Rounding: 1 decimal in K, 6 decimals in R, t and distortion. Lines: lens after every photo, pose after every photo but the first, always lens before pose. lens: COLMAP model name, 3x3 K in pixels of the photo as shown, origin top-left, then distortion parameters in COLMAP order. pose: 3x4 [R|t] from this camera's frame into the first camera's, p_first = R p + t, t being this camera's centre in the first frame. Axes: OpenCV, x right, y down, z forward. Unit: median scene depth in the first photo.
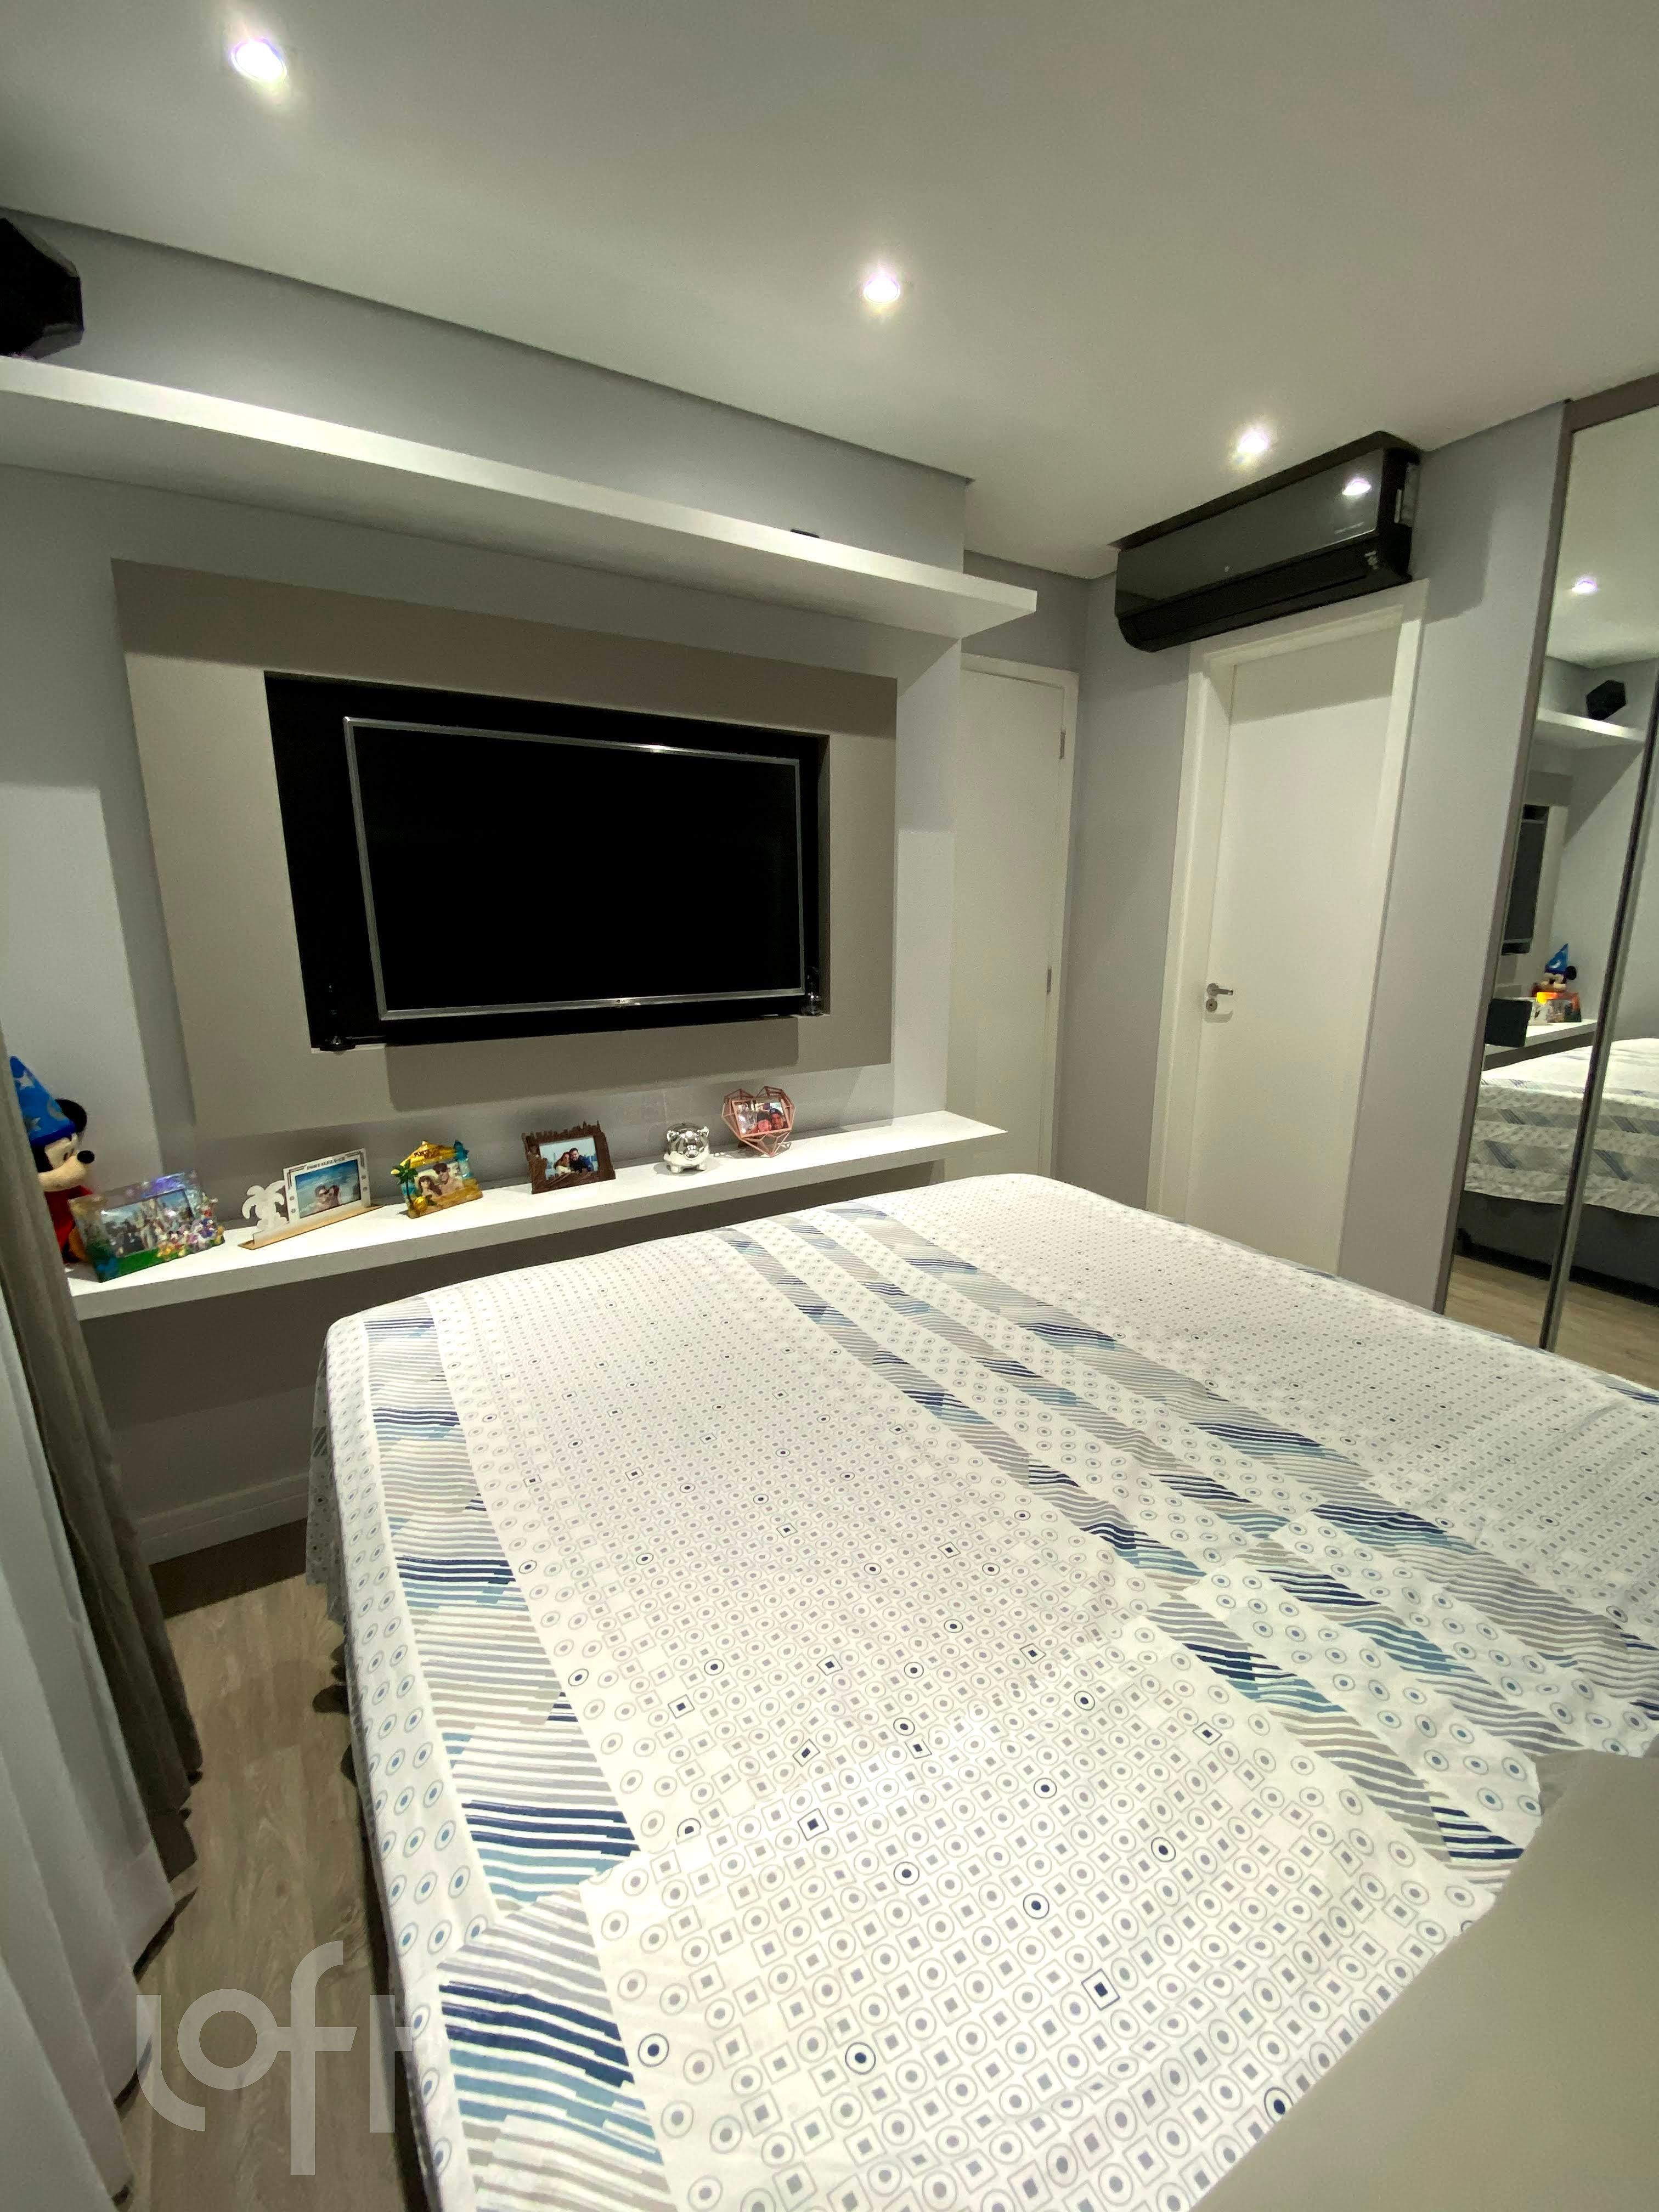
lens RADIAL K [[880.0, 0, 834.8], [0, 880.0, 1099.4], [0, 0, 1]] dist [0.053563, -0.021671]
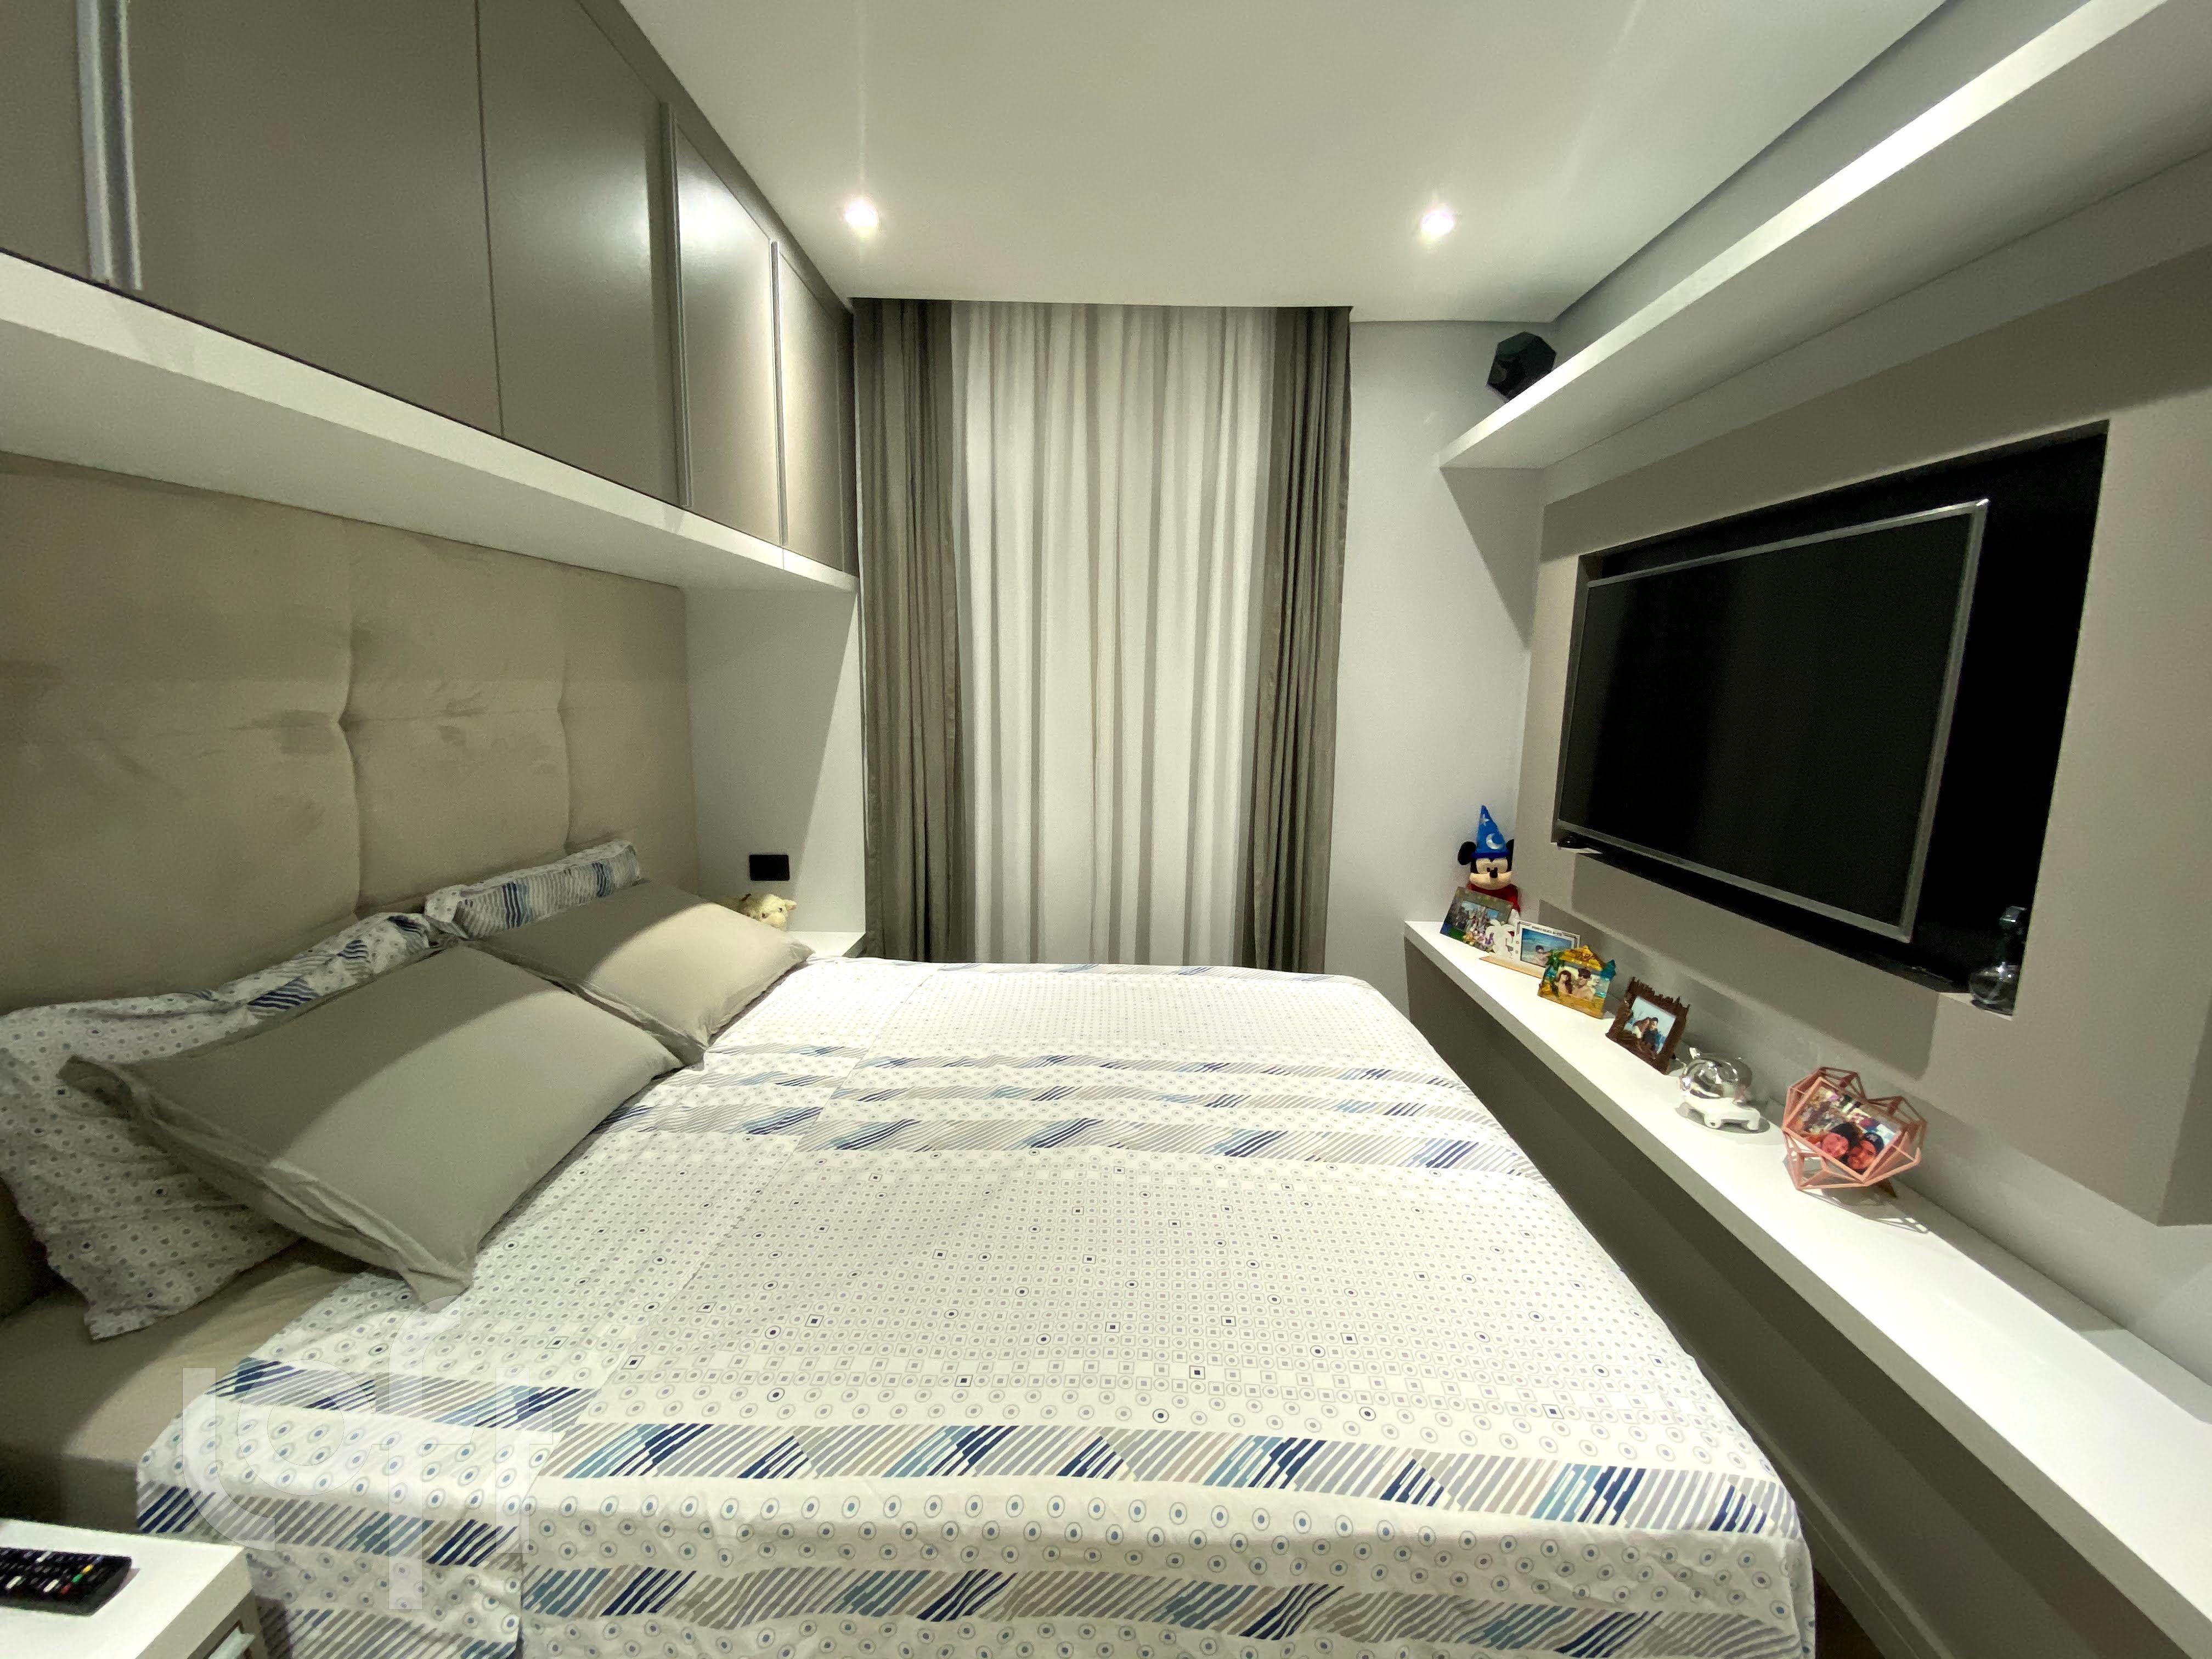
lens RADIAL K [[907.9, 0, 1124.0], [0, 907.9, 821.8], [0, 0, 1]] dist [0.028309, -0.024265]
pose [[-0.521720, 0.122431, -0.844286, 0.678126], [-0.207784, 0.941611, 0.264943, -0.243618], [0.827427, 0.313655, -0.465818, 0.888527]]
